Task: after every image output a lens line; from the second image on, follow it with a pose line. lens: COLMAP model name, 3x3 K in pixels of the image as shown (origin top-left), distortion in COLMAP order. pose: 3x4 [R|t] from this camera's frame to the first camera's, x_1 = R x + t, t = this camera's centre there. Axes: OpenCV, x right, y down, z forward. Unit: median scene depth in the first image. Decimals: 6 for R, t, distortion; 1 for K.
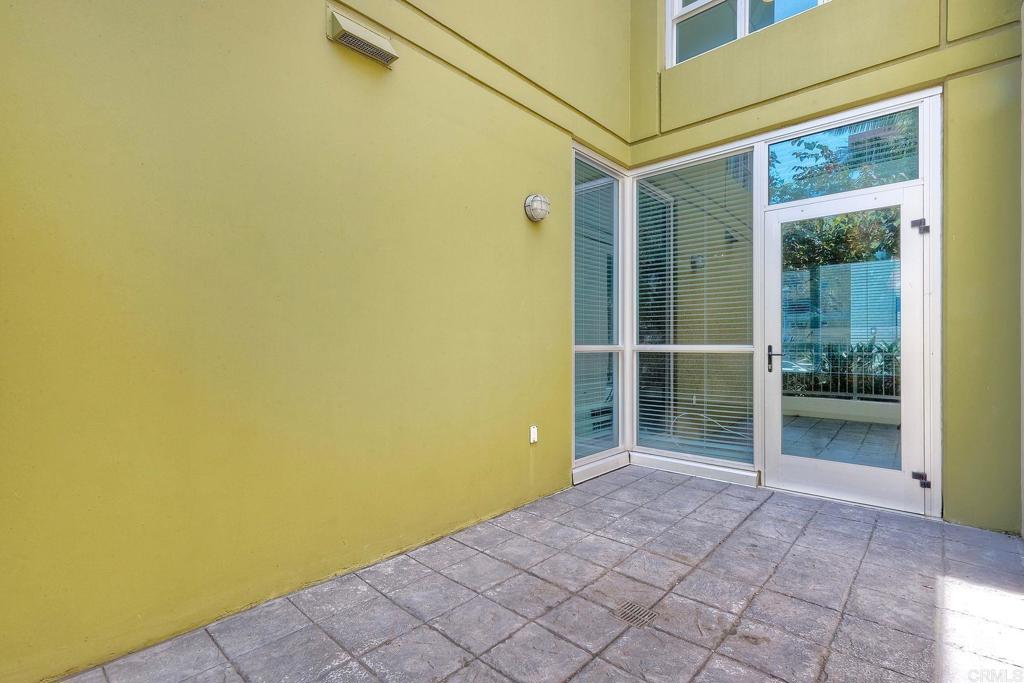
lens RADIAL K [[455.2, 0, 514.0], [0, 455.2, 336.1], [0, 0, 1]] dist [0.003136, 0.000680]
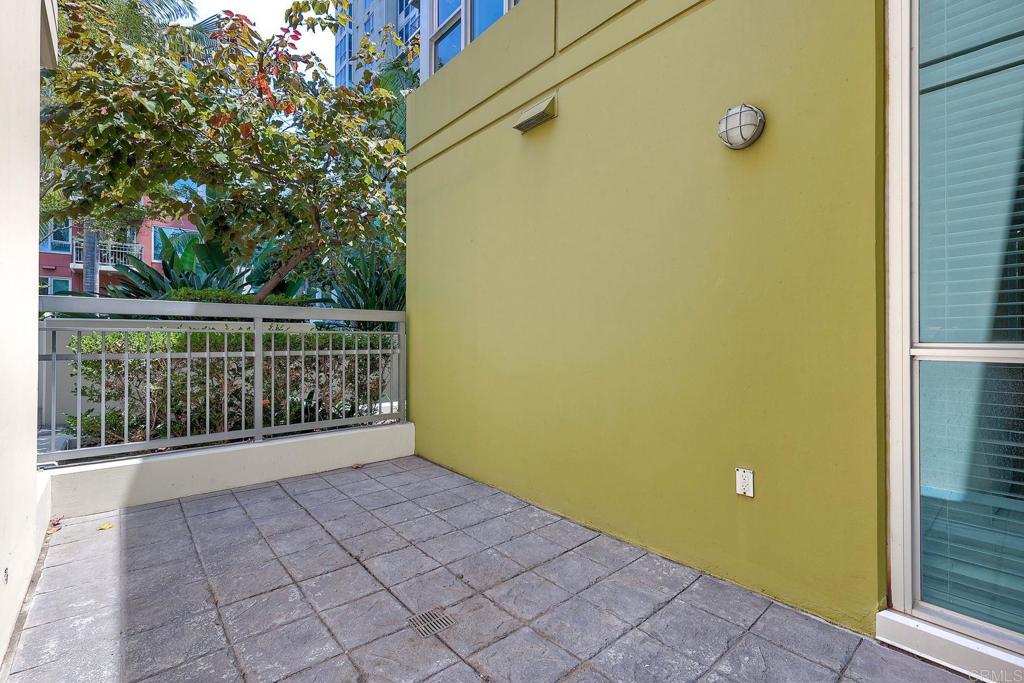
lens RADIAL K [[455.2, 0, 514.0], [0, 455.2, 336.1], [0, 0, 1]] dist [0.003136, 0.000680]
pose [[-0.088914, -0.006041, -0.996021, 1.001833], [0.013698, 0.999880, -0.007287, 0.017170], [0.995945, -0.014291, -0.088821, 1.053484]]
